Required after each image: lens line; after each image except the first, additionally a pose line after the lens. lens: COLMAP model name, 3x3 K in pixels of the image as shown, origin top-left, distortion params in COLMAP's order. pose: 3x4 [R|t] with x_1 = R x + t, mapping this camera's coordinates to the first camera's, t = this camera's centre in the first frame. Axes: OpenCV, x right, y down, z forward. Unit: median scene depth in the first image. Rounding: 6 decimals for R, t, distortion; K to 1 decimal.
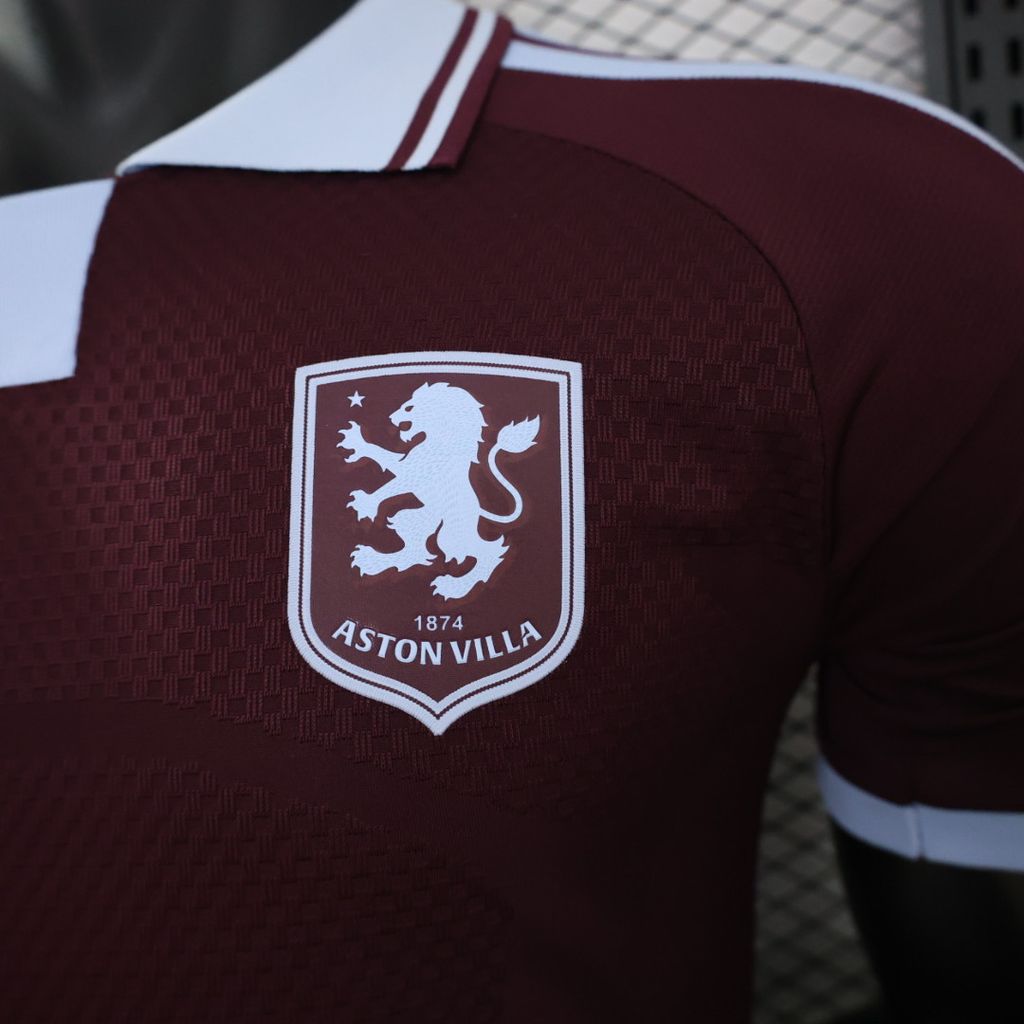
lens RADIAL K [[1104.8, 0, 512.0], [0, 1104.8, 512.0], [0, 0, 1]] dist [-0.043732, 0.020921]
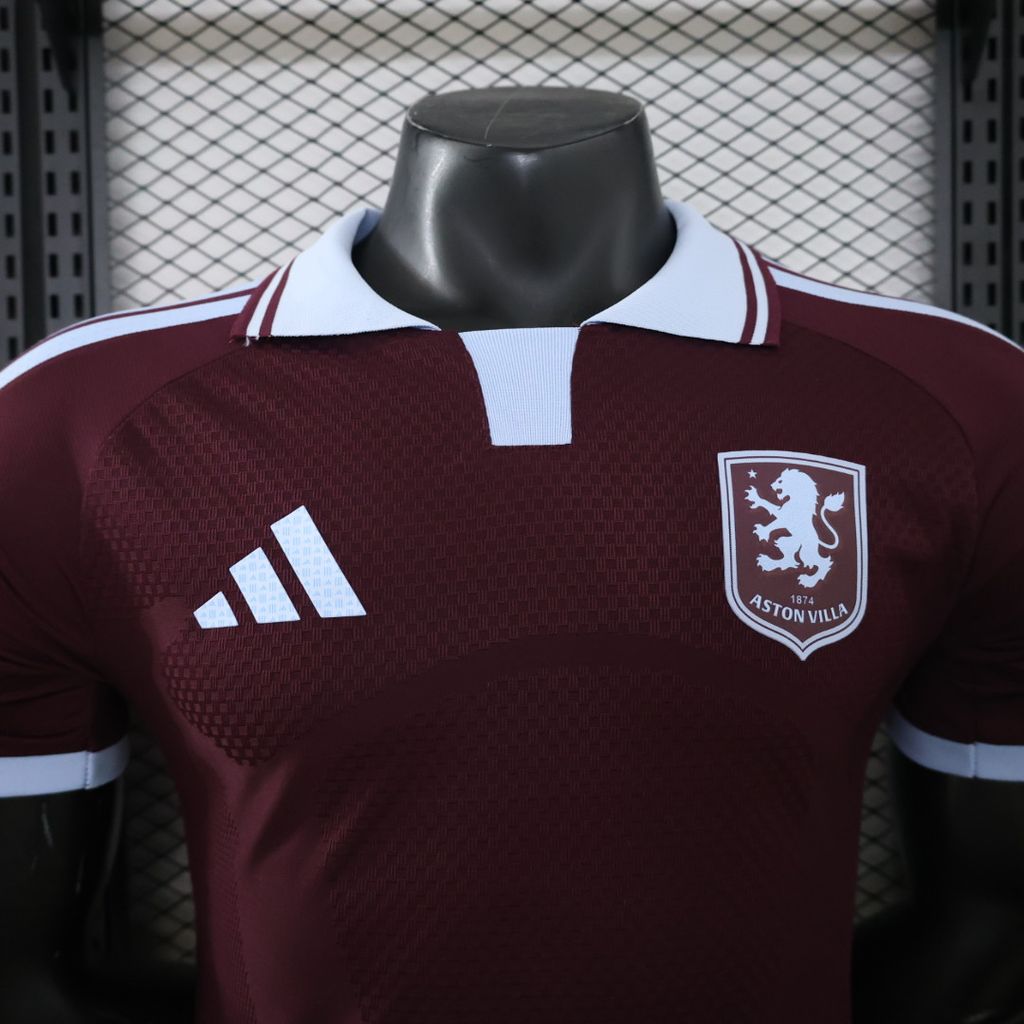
lens RADIAL K [[1104.8, 0, 512.0], [0, 1104.8, 512.0], [0, 0, 1]] dist [-0.043732, 0.020921]
pose [[0.977140, 0.086477, 0.194213, -0.880033], [-0.069787, 0.993384, -0.091205, 0.152198], [-0.200816, 0.075567, 0.976710, -0.674923]]
